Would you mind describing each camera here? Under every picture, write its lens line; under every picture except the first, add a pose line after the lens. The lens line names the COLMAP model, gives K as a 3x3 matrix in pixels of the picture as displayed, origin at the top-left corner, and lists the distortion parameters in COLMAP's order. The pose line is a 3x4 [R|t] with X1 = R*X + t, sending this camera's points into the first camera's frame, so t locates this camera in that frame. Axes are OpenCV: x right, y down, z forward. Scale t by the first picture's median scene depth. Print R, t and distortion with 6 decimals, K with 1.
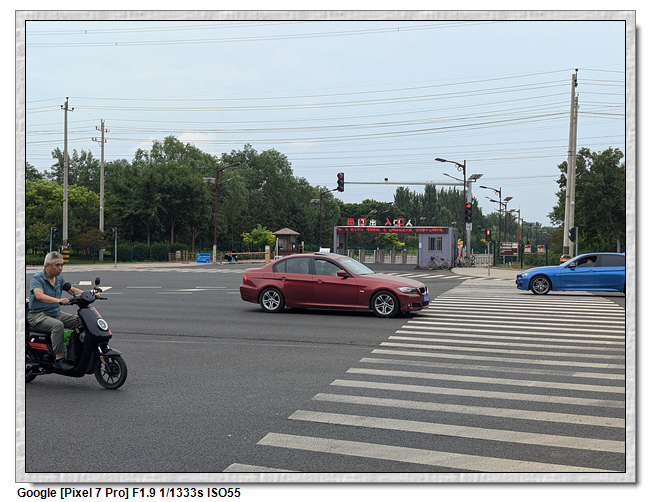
lens RADIAL K [[779.9, 0, 325.0], [0, 779.9, 251.0], [0, 0, 1]] dist [0.008196, -0.002901]
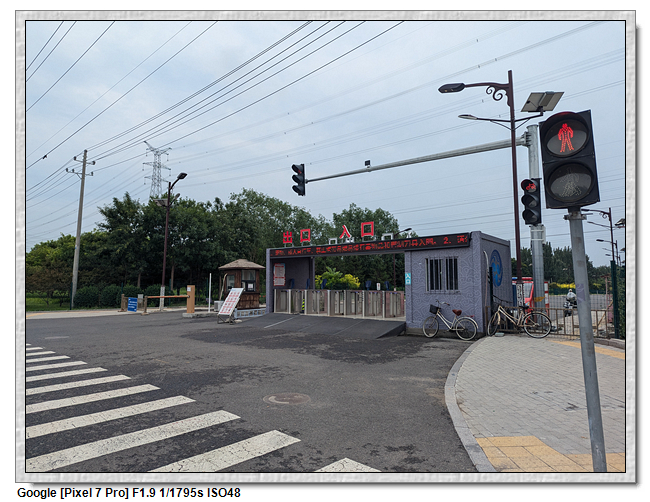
lens RADIAL K [[390.5, 0, 325.0], [0, 390.5, 251.0], [0, 0, 1]] dist [-0.000765, -0.000348]
pose [[0.918074, -0.047204, -0.393587, 0.157180], [0.004277, 0.994006, -0.109238, 0.001078], [0.396385, 0.098606, 0.912774, 0.738322]]
